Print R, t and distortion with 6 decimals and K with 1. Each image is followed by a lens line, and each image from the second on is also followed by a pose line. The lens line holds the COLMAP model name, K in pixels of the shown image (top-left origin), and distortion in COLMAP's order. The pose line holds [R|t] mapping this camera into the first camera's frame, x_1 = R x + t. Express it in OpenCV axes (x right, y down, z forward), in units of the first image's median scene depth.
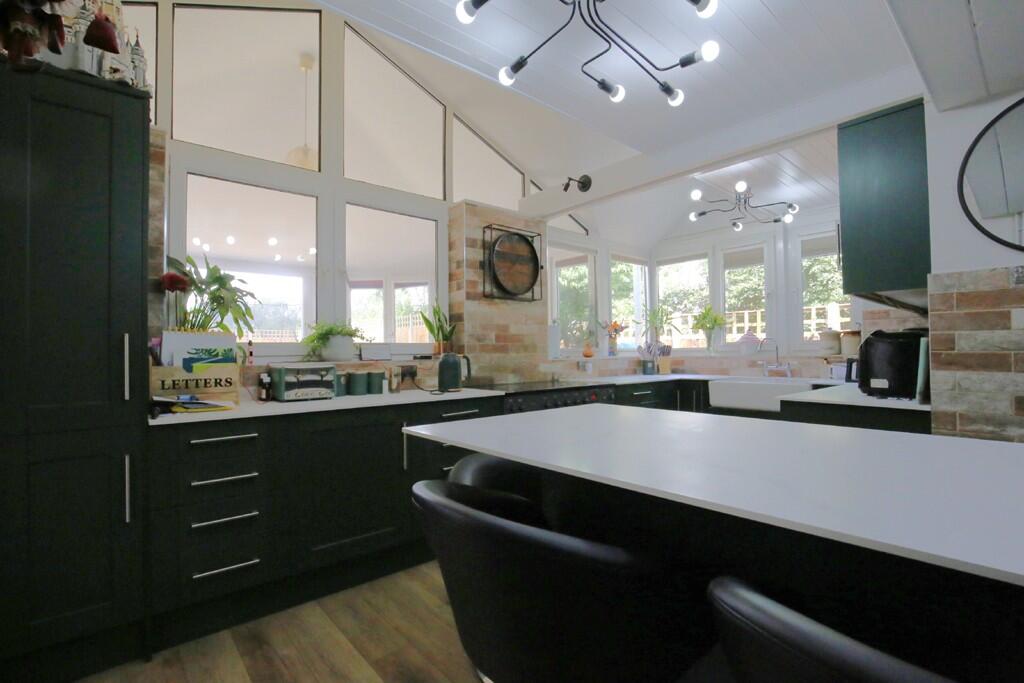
lens RADIAL K [[484.3, 0, 512.0], [0, 484.3, 341.5], [0, 0, 1]] dist [-0.001926, -0.000294]
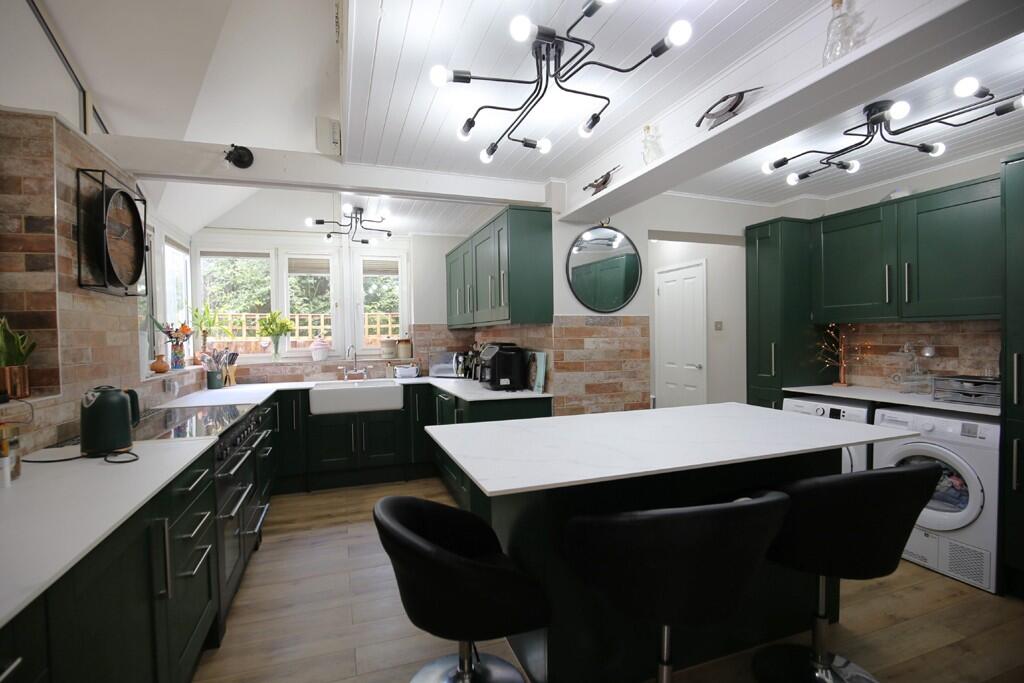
lens RADIAL K [[484.3, 0, 512.0], [0, 484.3, 341.5], [0, 0, 1]] dist [-0.001926, -0.000294]
pose [[0.370455, -0.006207, 0.928830, -0.421274], [-0.010578, 0.999885, 0.010901, -0.036820], [-0.928790, -0.013863, 0.370347, 0.284569]]
